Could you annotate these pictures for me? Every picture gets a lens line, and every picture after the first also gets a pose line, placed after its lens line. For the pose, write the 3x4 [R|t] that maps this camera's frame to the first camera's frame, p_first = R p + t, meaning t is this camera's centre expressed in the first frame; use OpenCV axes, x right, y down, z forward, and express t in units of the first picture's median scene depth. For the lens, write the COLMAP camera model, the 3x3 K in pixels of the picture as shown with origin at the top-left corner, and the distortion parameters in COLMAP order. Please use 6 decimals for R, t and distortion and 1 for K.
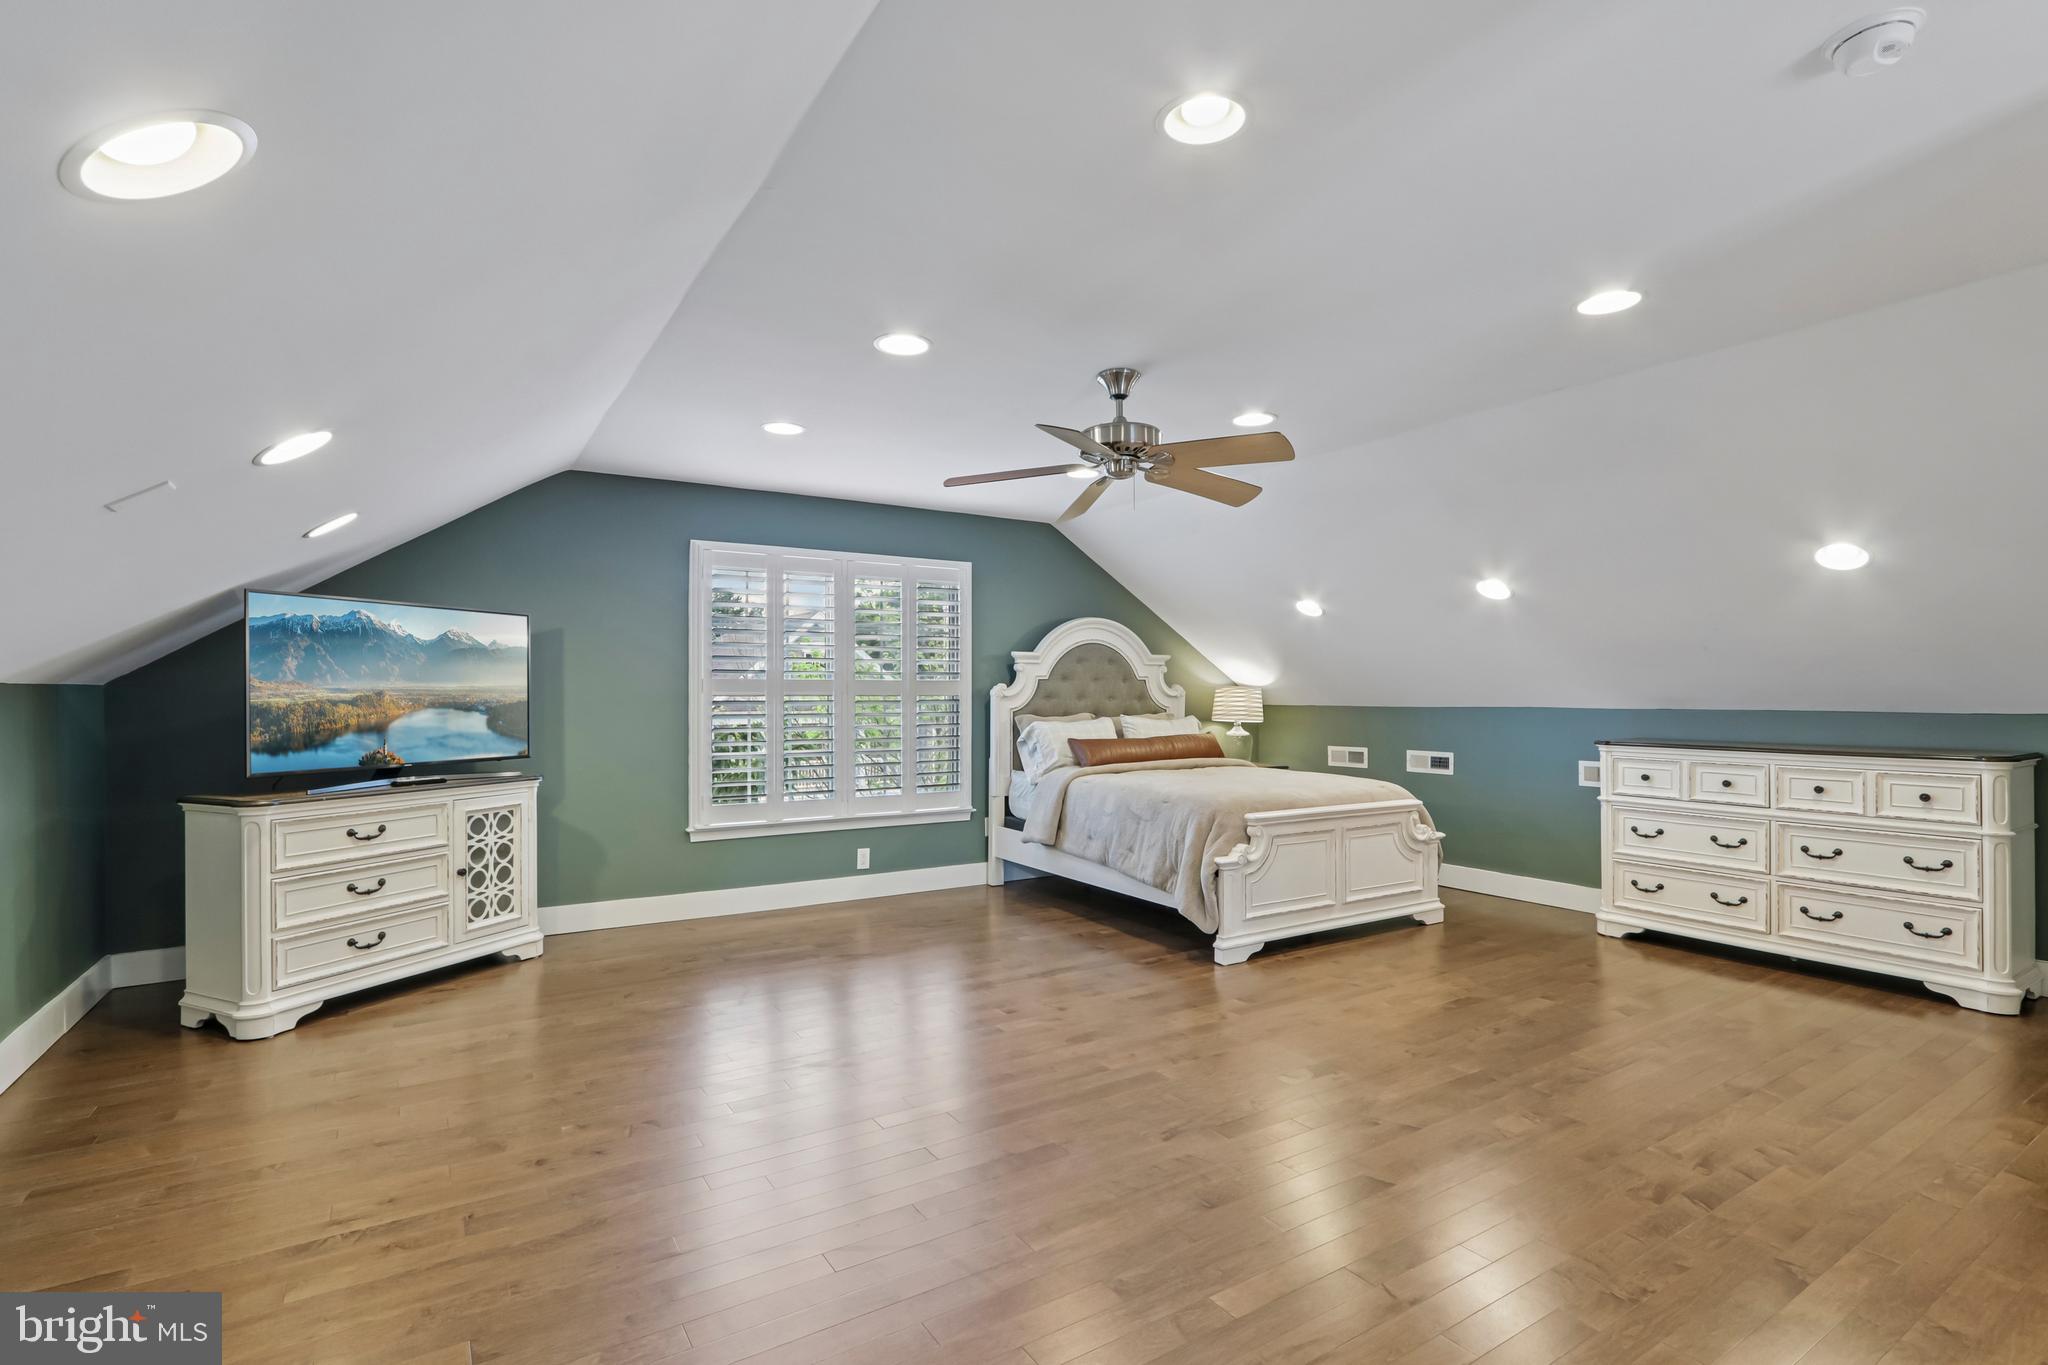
lens RADIAL K [[966.8, 0, 1027.3], [0, 966.8, 694.8], [0, 0, 1]] dist [-0.001413, -0.000321]
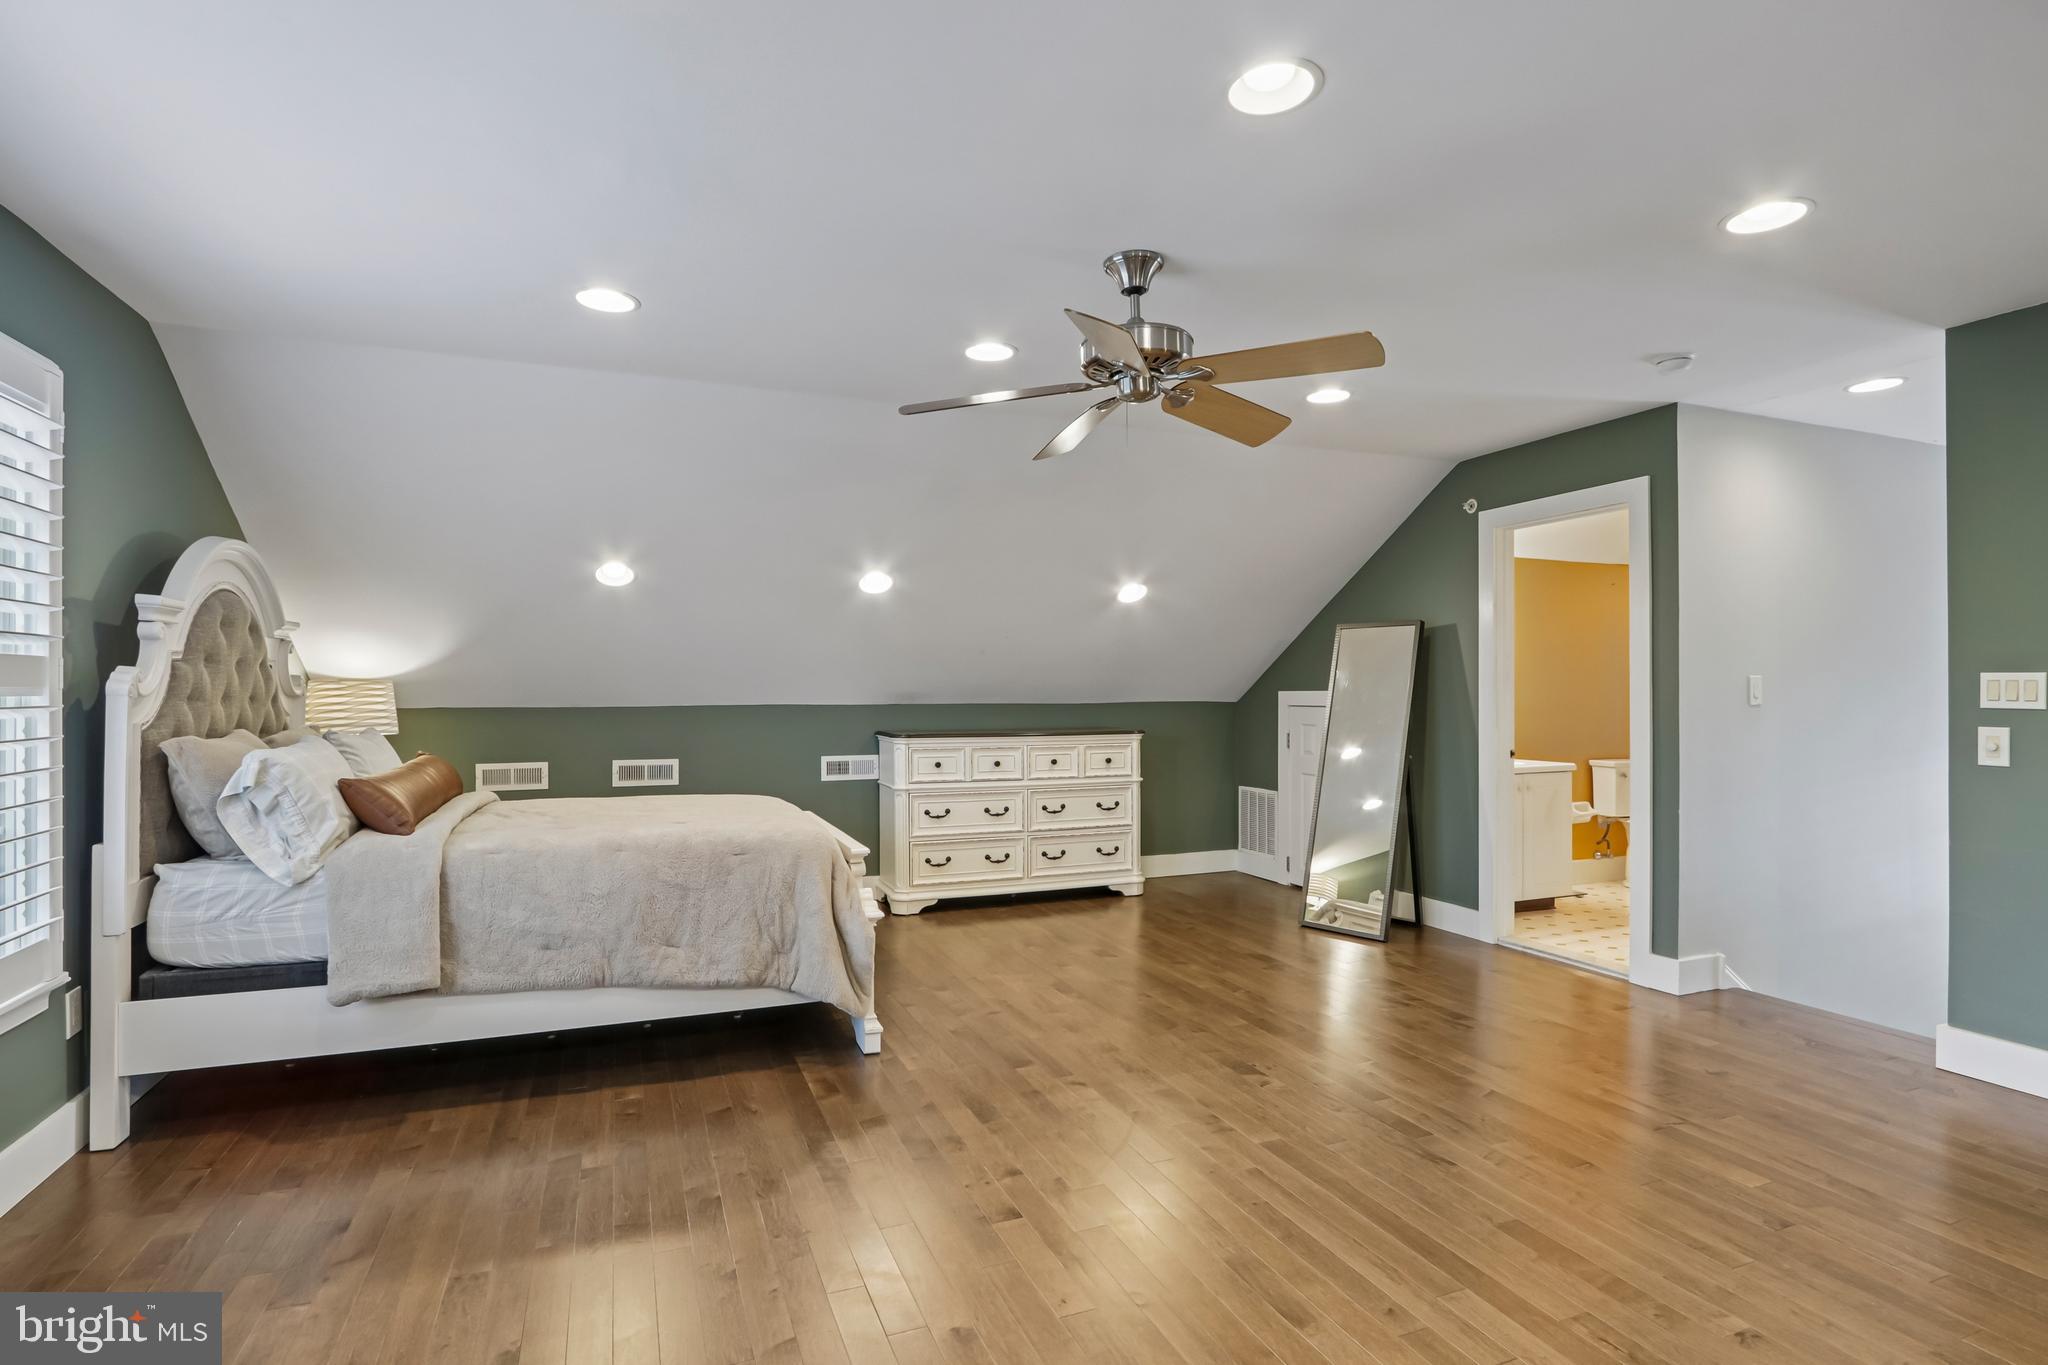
lens RADIAL K [[1006.1, 0, 1024.0], [0, 1006.1, 682.5], [0, 0, 1]] dist [-0.014531, -0.000010]
pose [[0.190779, 0.009571, 0.981586, -0.513217], [0.003844, 0.999938, -0.010497, 0.002394], [-0.981625, 0.005776, 0.190731, 0.705473]]
